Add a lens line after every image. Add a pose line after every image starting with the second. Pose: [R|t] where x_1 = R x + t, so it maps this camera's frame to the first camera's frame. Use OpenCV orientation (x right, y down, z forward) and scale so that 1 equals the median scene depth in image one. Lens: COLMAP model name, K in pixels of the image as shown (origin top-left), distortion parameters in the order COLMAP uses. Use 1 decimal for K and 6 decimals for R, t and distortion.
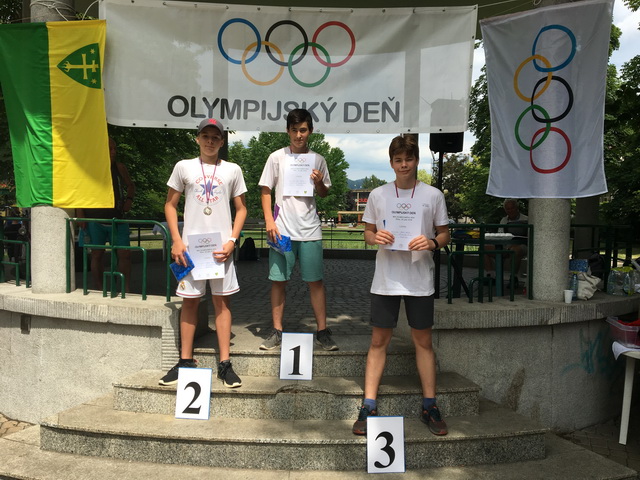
lens RADIAL K [[542.6, 0, 319.9], [0, 542.6, 243.9], [0, 0, 1]] dist [0.064369, -0.104339]
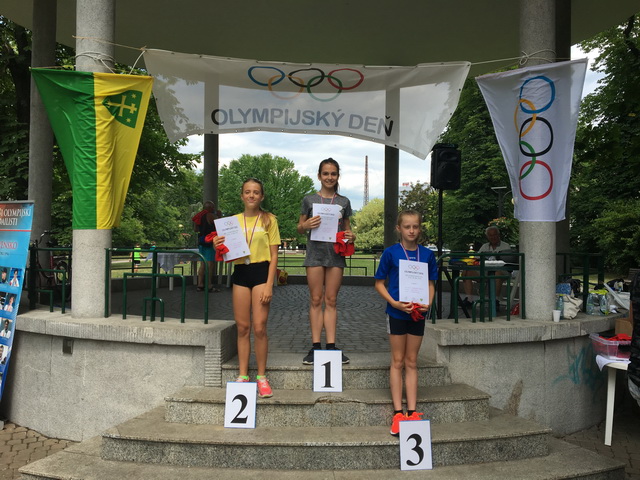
lens RADIAL K [[543.1, 0, 318.9], [0, 543.1, 240.7], [0, 0, 1]] dist [0.059749, -0.093410]
pose [[0.997966, -0.001012, 0.063745, -0.134125], [0.004536, 0.998467, -0.055162, -0.000651], [-0.063592, 0.055339, 0.996440, -0.138266]]
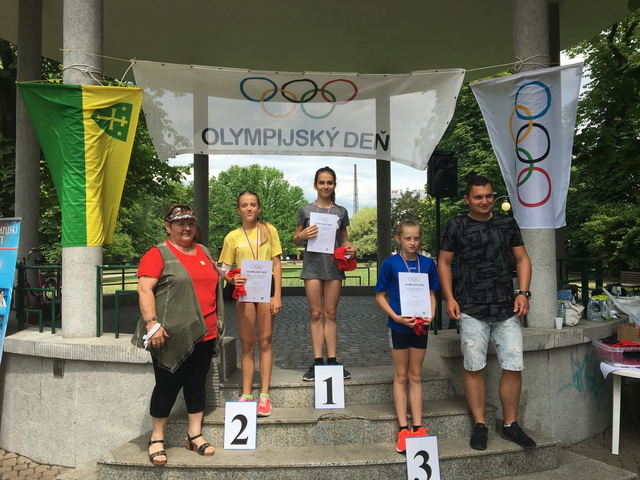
lens RADIAL K [[544.2, 0, 320.0], [0, 544.2, 240.0], [0, 0, 1]] dist [0.054181, -0.080788]
pose [[0.996242, -0.022317, 0.083689, -0.148330], [0.028469, 0.996922, -0.073054, -0.008284], [-0.081801, 0.075162, 0.993811, -0.111774]]
